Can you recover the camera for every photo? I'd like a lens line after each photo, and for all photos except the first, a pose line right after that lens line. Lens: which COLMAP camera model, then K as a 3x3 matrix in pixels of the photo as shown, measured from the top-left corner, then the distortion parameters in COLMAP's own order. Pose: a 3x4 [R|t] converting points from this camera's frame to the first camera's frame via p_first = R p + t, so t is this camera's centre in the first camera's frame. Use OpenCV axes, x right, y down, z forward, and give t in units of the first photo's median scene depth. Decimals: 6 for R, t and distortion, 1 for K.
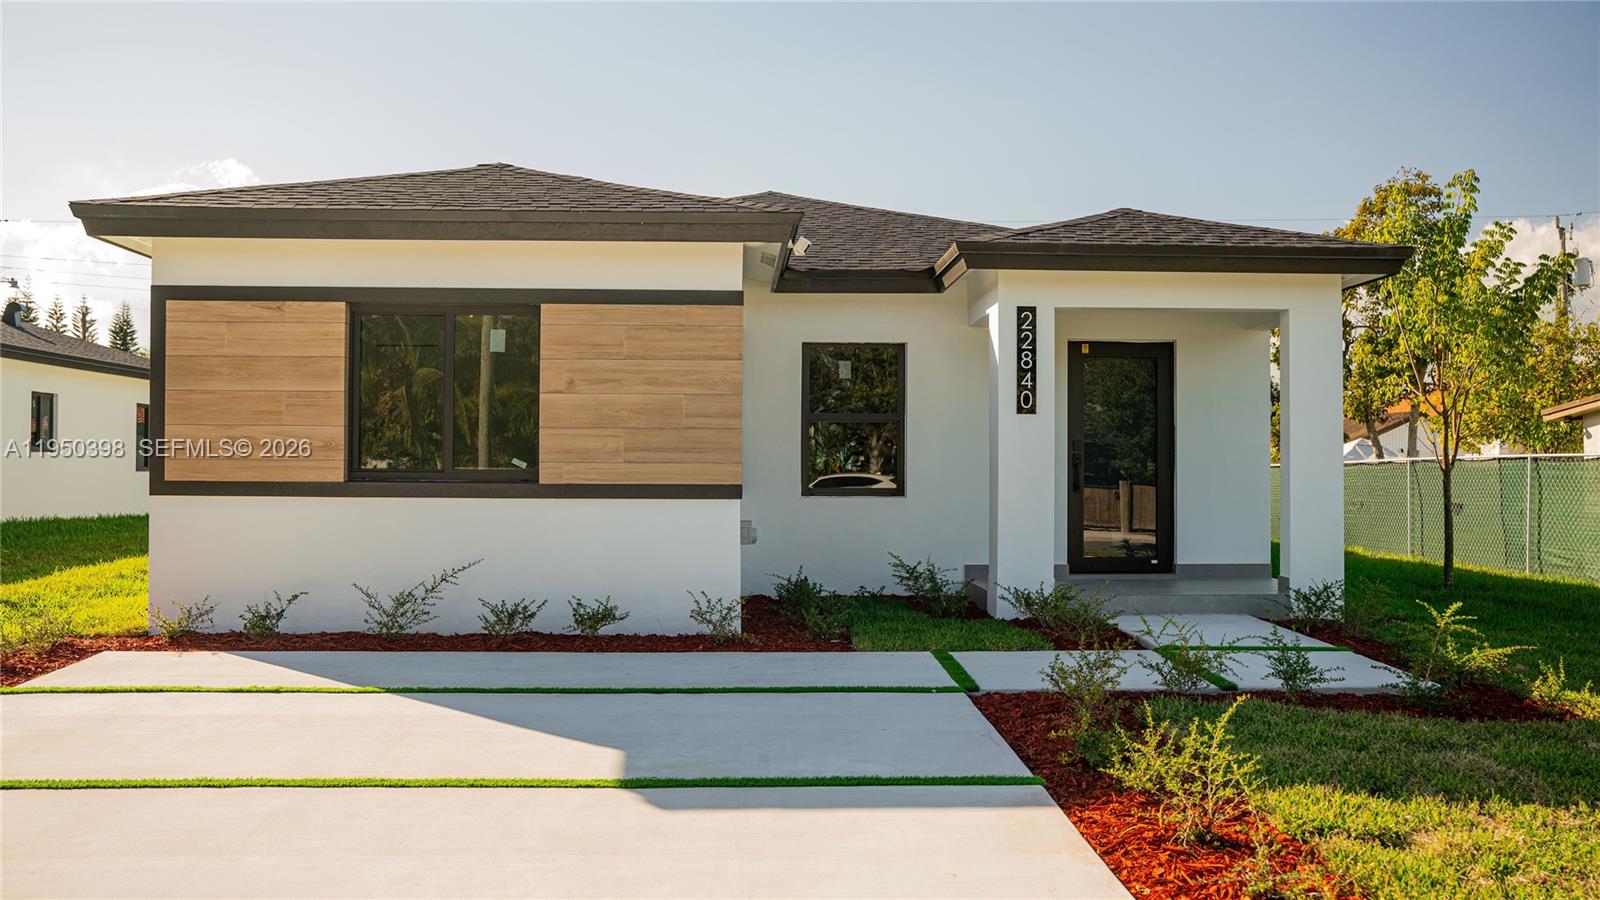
lens RADIAL K [[1450.8, 0, 803.8], [0, 1450.8, 452.3], [0, 0, 1]] dist [0.009238, 0.002728]
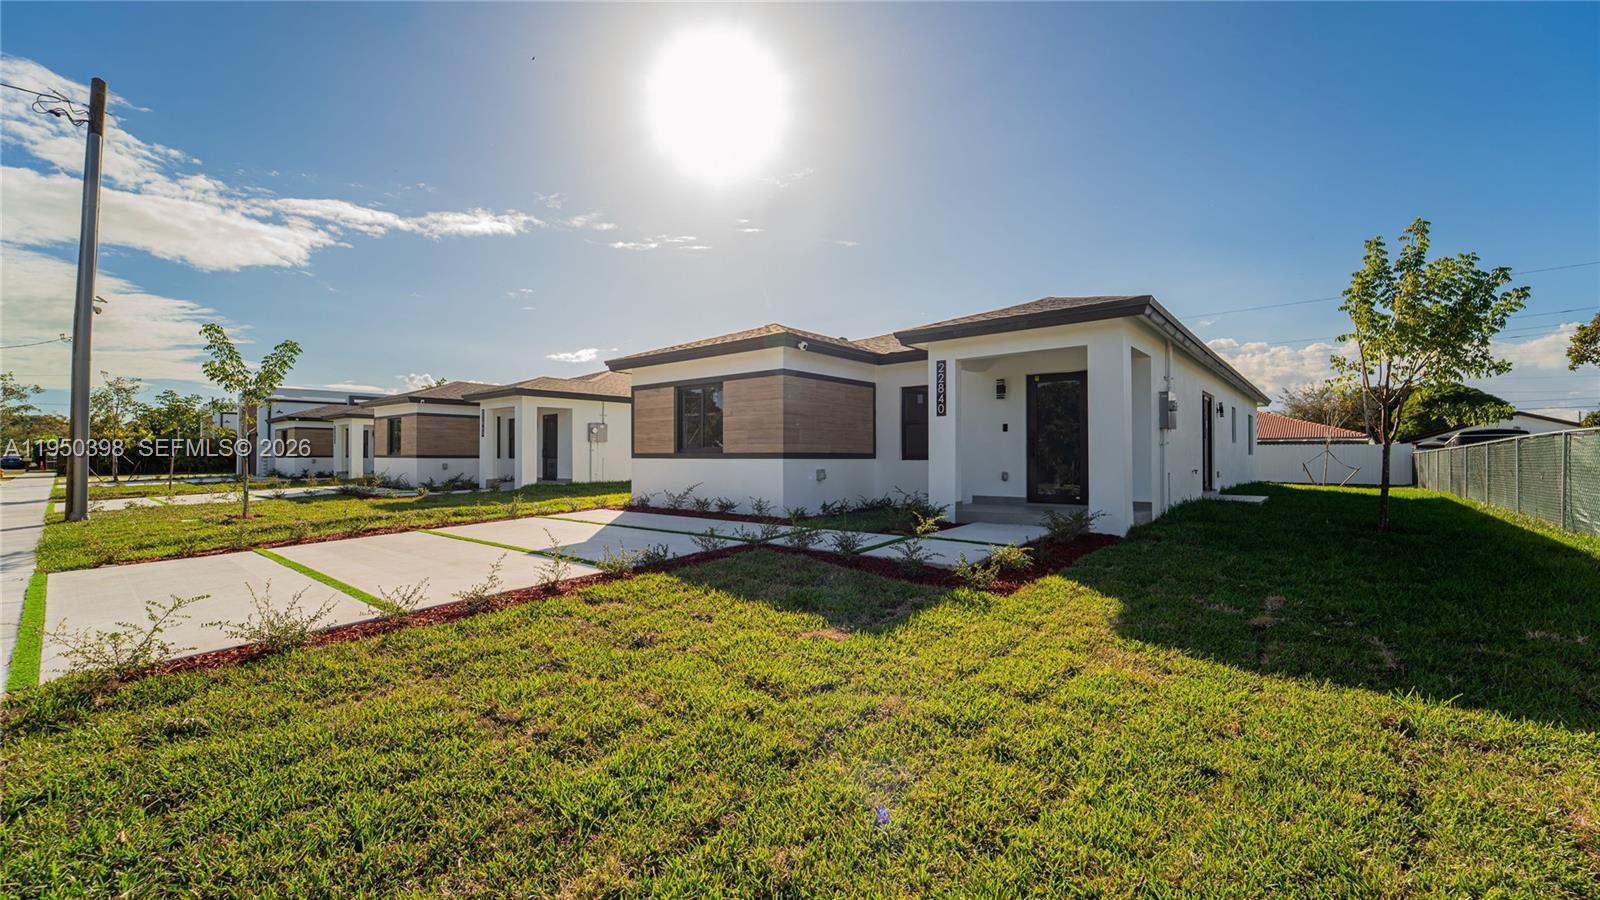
lens RADIAL K [[622.1, 0, 798.5], [0, 622.1, 452.5], [0, 0, 1]] dist [-0.002444, 0.000129]
pose [[0.745531, -0.008365, -0.666419, 0.628051], [0.011531, 0.999933, 0.000349, 0.021943], [0.666371, -0.007945, 0.745578, 0.282164]]
